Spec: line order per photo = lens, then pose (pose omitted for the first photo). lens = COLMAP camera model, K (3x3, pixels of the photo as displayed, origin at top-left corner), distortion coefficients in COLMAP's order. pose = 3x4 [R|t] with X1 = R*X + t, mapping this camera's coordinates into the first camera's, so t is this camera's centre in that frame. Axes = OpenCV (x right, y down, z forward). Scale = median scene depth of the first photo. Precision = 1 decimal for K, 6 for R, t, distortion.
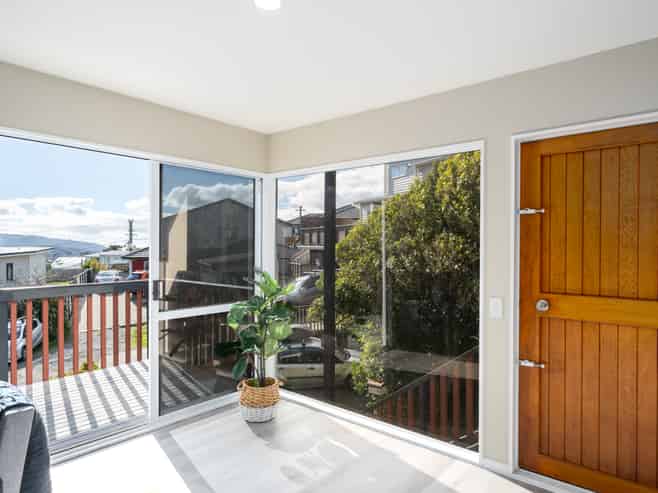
lens RADIAL K [[416.1, 0, 329.0], [0, 416.1, 246.5], [0, 0, 1]] dist [0.003999, 0.001135]
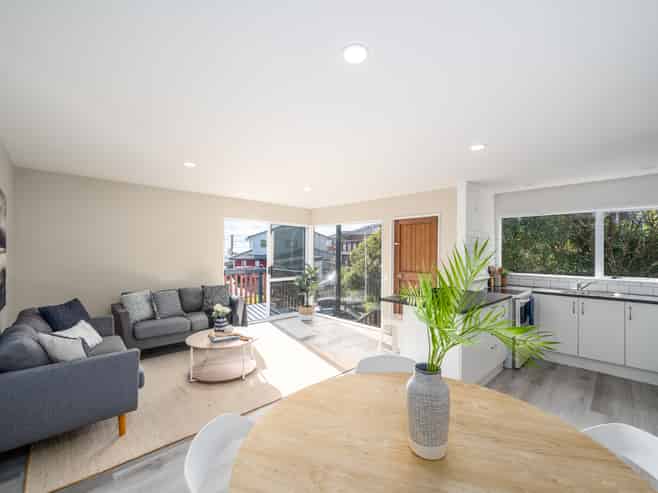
lens RADIAL K [[304.3, 0, 331.4], [0, 304.3, 259.6], [0, 0, 1]] dist [-0.001855, -0.000126]
pose [[0.994695, 0.008016, -0.102553, 0.244637], [-0.005345, 0.999640, 0.026295, -0.025898], [0.102727, -0.025607, 0.994380, -1.175731]]
